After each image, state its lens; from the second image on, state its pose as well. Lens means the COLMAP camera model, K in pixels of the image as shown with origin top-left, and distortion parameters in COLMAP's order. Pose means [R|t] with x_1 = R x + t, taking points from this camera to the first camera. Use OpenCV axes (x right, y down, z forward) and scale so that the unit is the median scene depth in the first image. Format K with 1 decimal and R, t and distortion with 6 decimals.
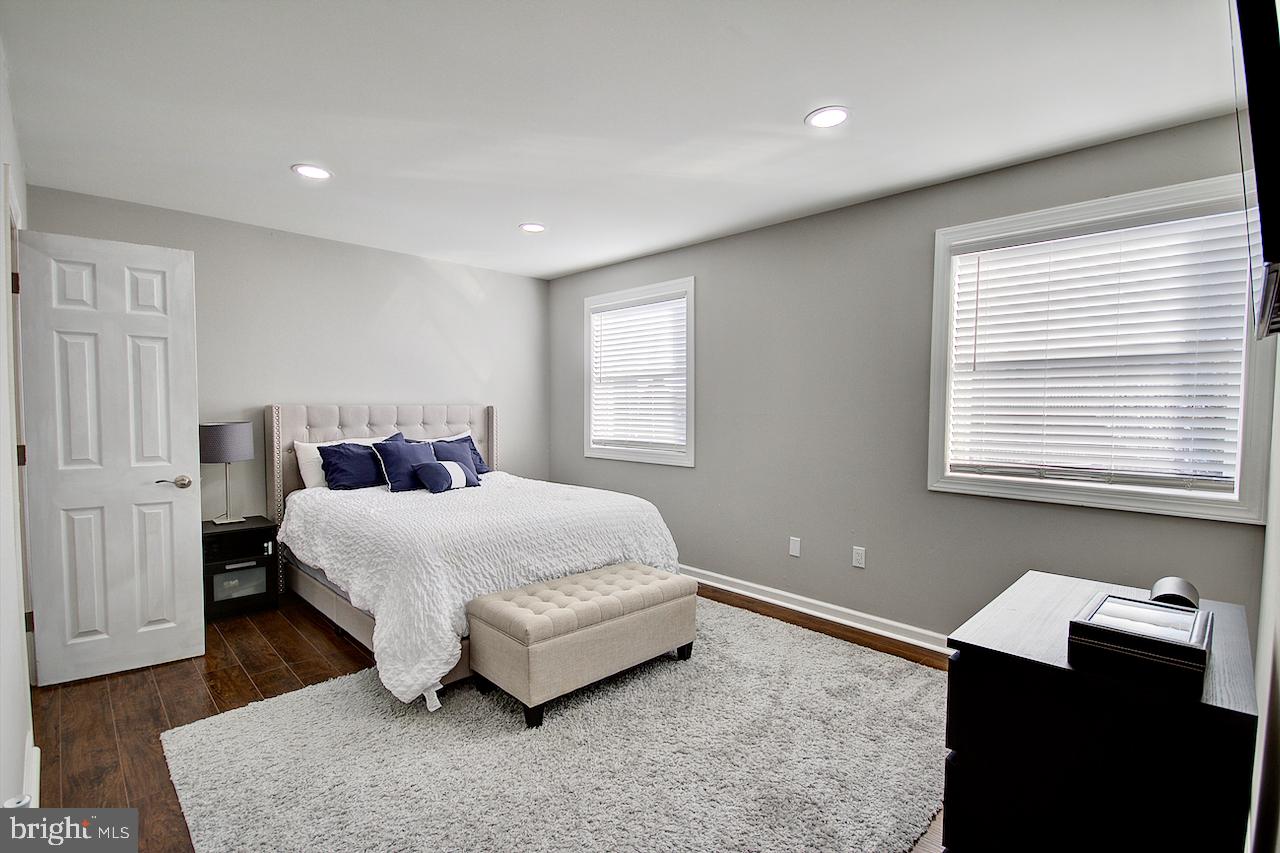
lens RADIAL K [[590.8, 0, 634.6], [0, 590.8, 430.5], [0, 0, 1]] dist [0.003138, -0.008911]
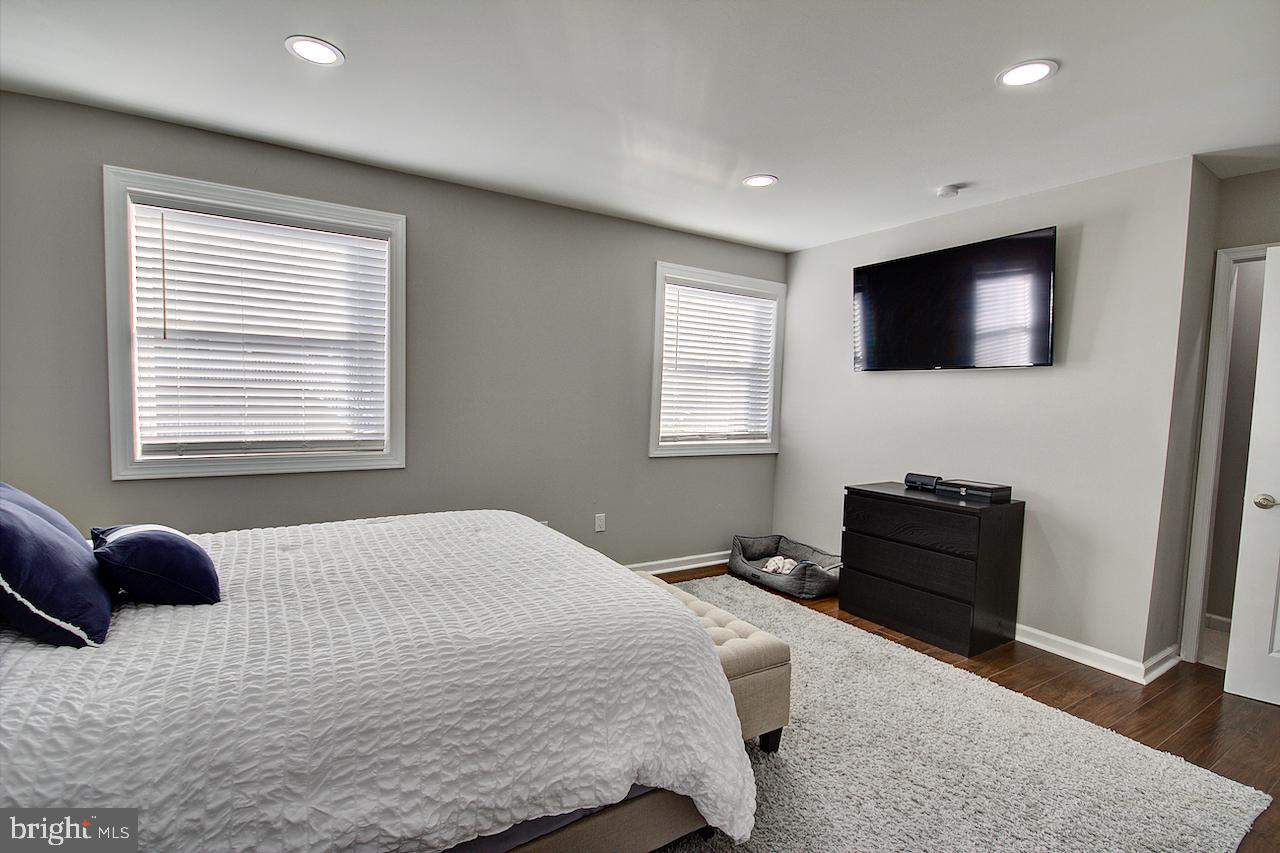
lens RADIAL K [[590.8, 0, 633.9], [0, 590.8, 429.6], [0, 0, 1]] dist [0.003138, -0.008911]
pose [[0.216162, -0.058494, 0.974604, -0.574257], [0.011992, 0.998288, 0.057255, -0.027053], [-0.976284, -0.000689, 0.216494, 0.537496]]
